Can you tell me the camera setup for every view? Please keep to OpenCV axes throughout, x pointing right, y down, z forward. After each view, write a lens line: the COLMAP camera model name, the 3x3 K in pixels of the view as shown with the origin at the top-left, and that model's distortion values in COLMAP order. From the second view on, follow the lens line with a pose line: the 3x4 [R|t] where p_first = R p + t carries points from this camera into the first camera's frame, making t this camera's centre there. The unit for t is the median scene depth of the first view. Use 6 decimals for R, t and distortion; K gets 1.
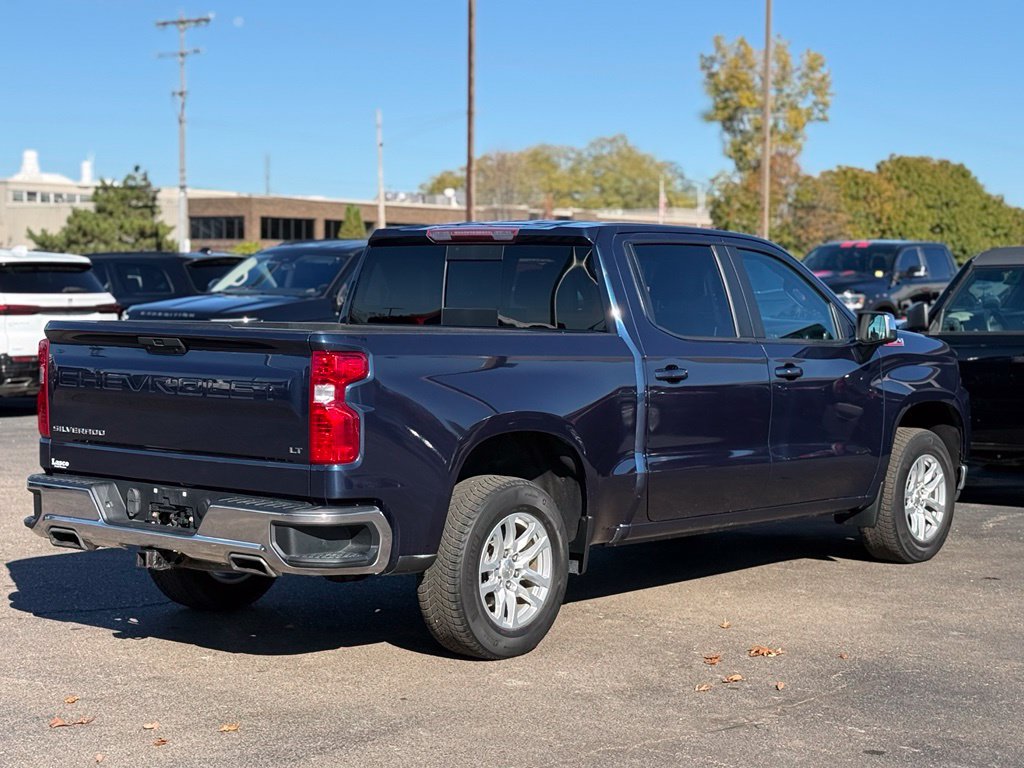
lens RADIAL K [[1924.3, 0, 512.0], [0, 1924.3, 384.0], [0, 0, 1]] dist [0.160745, -0.009667]
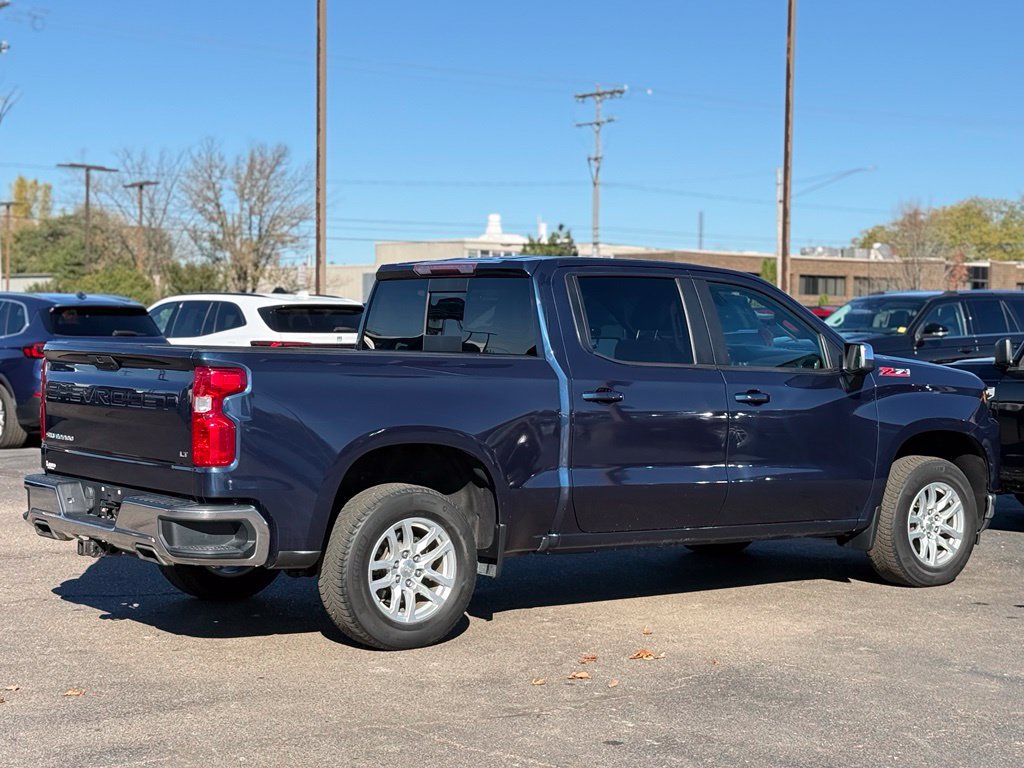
lens RADIAL K [[1791.2, 0, 512.0], [0, 1791.2, 384.0], [0, 0, 1]] dist [0.158525, -0.021544]
pose [[0.971660, 0.010908, -0.236133, 0.263286], [-0.016500, 0.999628, -0.021716, 0.010464], [0.235808, 0.024997, 0.971478, 0.012653]]
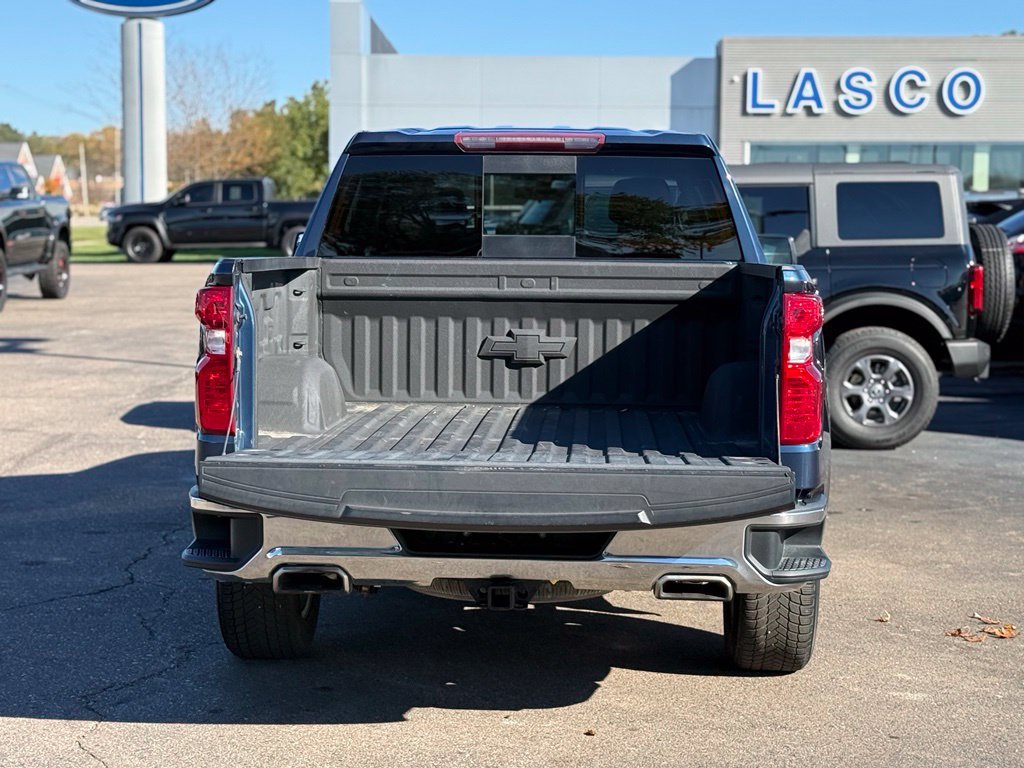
lens RADIAL K [[1924.7, 0, 512.0], [0, 1924.7, 384.0], [0, 0, 1]] dist [0.136515, 0.227859]
pose [[0.805708, -0.054857, 0.589767, -0.506198], [0.032030, 0.998280, 0.049096, -0.017777], [-0.591446, -0.020667, 0.806080, 0.370424]]
